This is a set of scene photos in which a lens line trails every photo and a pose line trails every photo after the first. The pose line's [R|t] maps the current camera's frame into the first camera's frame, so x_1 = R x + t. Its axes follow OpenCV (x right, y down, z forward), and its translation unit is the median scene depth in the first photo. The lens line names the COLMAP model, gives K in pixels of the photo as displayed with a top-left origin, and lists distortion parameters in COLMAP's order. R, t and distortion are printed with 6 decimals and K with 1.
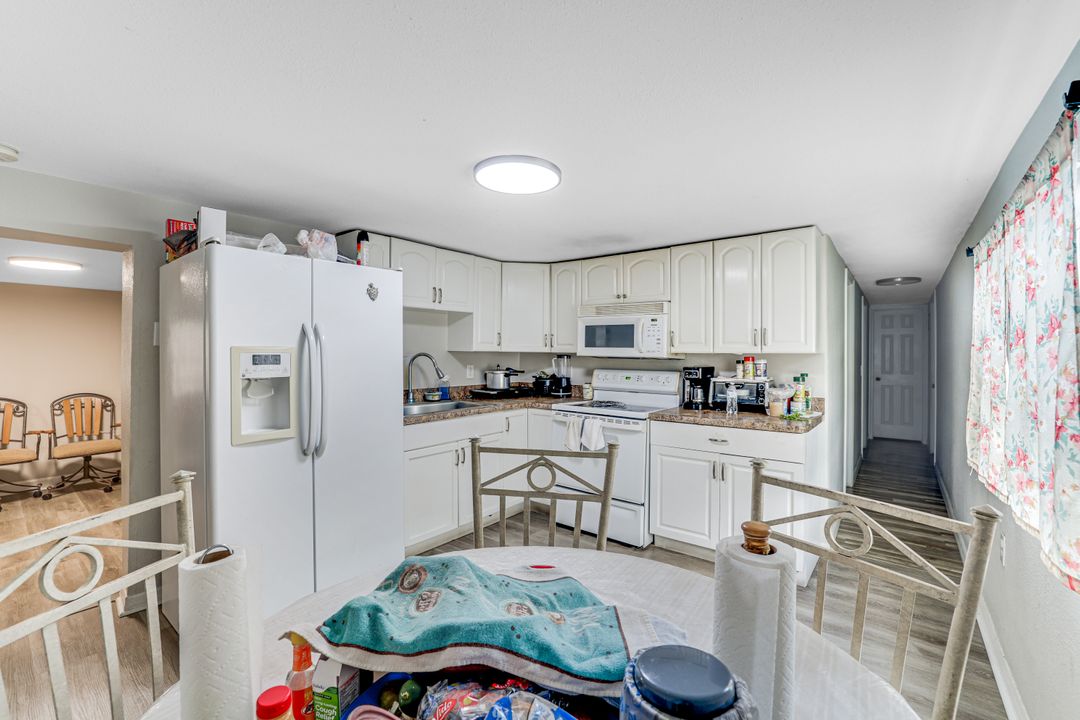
lens RADIAL K [[465.0, 0, 524.9], [0, 465.0, 357.2], [0, 0, 1]] dist [-0.028283, 0.005006]
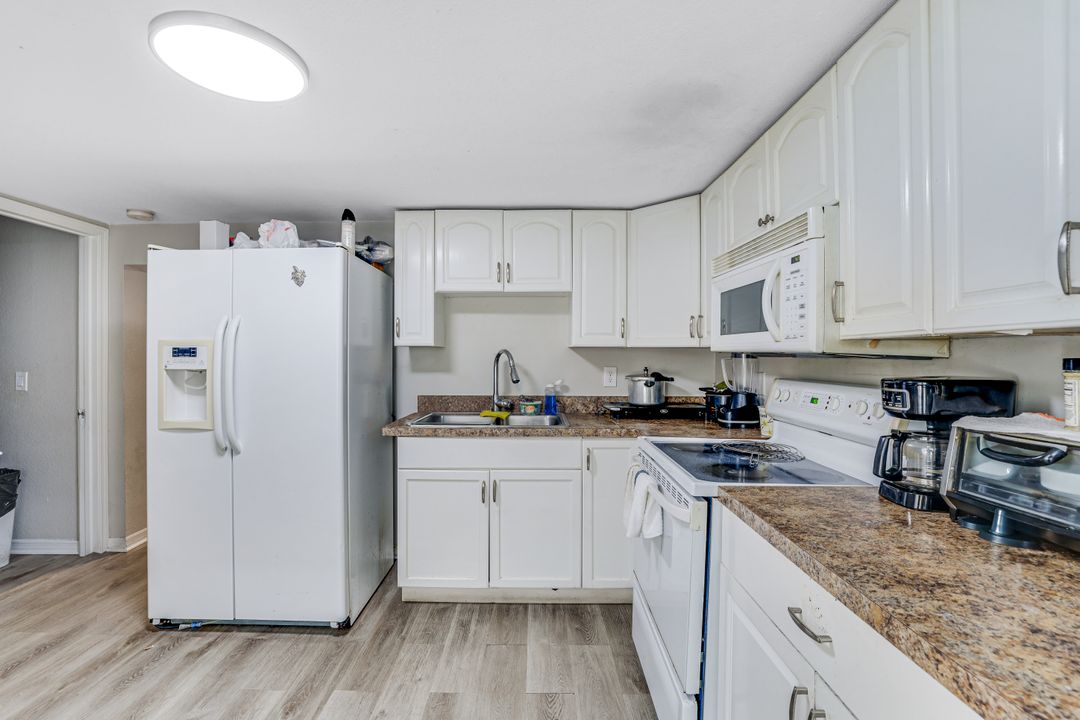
lens RADIAL K [[475.4, 0, 536.9], [0, 475.4, 360.0], [0, 0, 1]] dist [-0.033849, 0.008887]
pose [[0.630463, 0.003905, -0.776210, 0.458075], [-0.009312, 0.999953, -0.002533, 0.010995], [0.776164, 0.008826, 0.630470, 0.567295]]
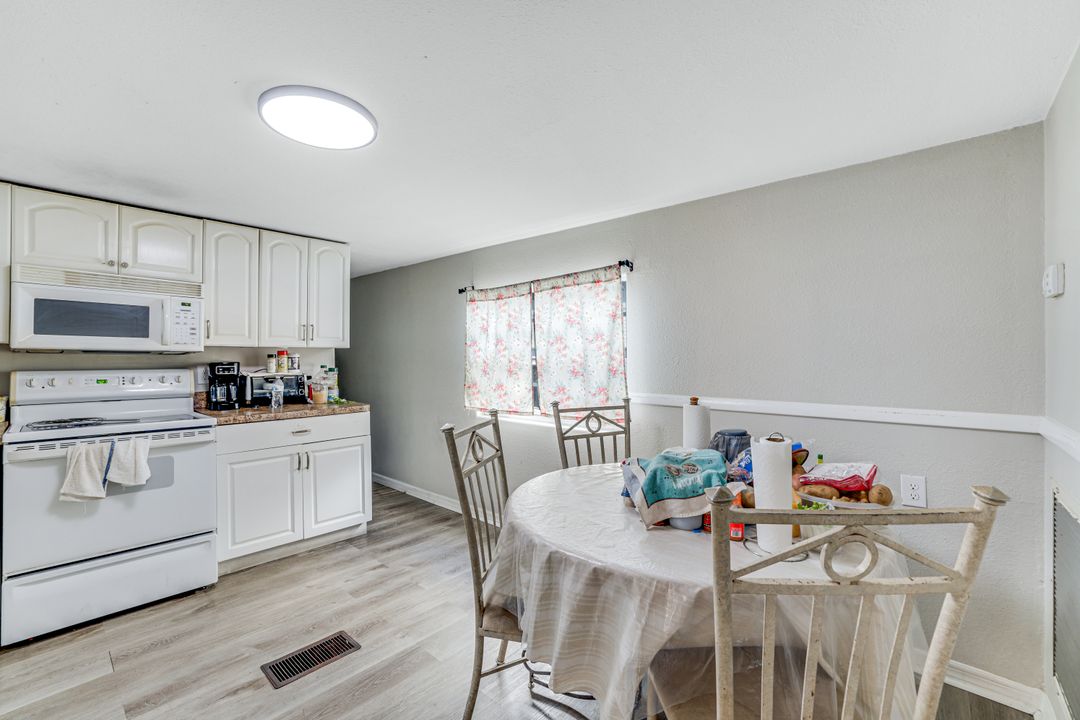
lens RADIAL K [[454.1, 0, 538.6], [0, 454.1, 357.3], [0, 0, 1]] dist [-0.000953, -0.000089]
pose [[0.050217, -0.006843, 0.998715, -0.475236], [0.006633, 0.999957, 0.006518, 0.010010], [-0.998716, 0.006297, 0.050260, 0.355557]]
